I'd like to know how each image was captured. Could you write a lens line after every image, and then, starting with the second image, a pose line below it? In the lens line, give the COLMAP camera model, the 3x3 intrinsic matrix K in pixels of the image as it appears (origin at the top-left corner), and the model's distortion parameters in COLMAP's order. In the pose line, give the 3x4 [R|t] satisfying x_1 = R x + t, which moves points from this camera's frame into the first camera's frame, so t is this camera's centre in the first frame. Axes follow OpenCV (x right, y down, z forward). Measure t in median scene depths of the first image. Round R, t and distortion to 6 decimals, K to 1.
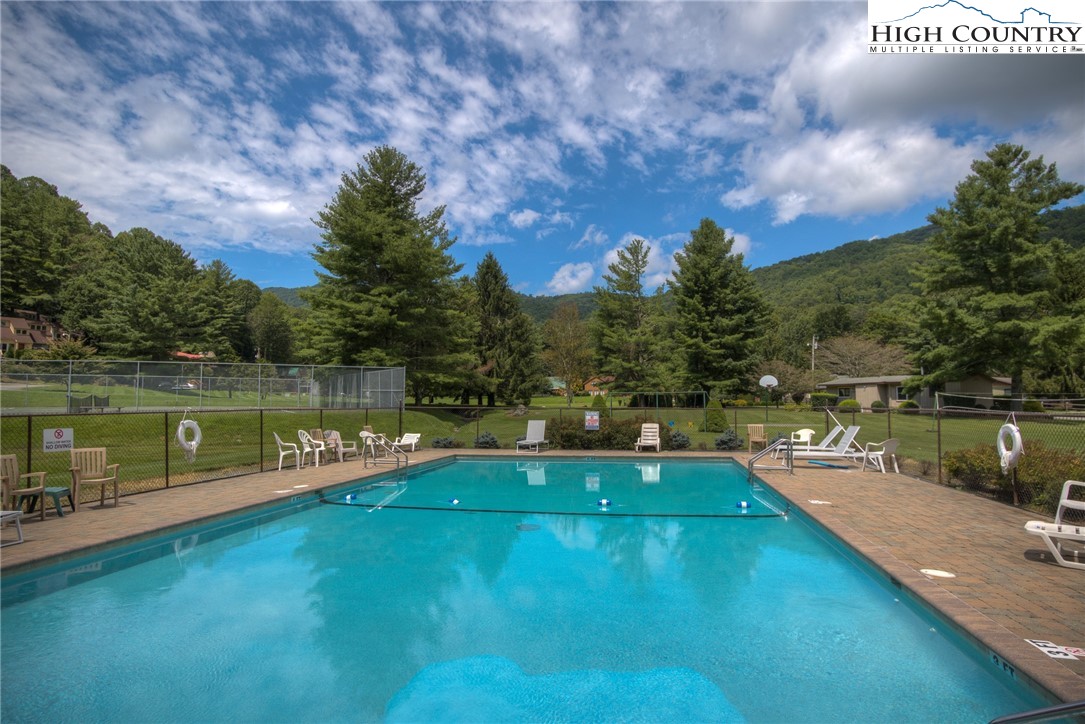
lens RADIAL K [[660.2, 0, 542.5], [0, 660.2, 366.2], [0, 0, 1]] dist [-0.004779, 0.002968]
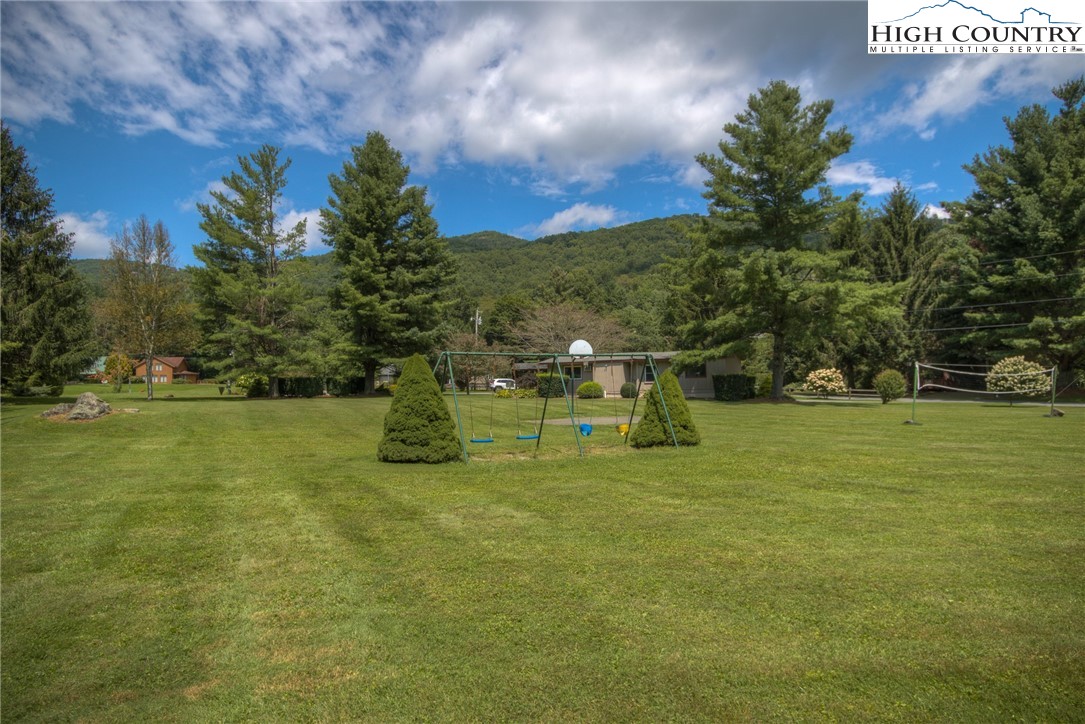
lens RADIAL K [[660.2, 0, 542.6], [0, 660.2, 362.9], [0, 0, 1]] dist [-0.004779, 0.002968]
pose [[0.798132, 0.014776, 0.602301, -0.038789], [-0.021596, 0.999758, 0.004090, 0.021682], [-0.602095, -0.016272, 0.798259, 0.332111]]
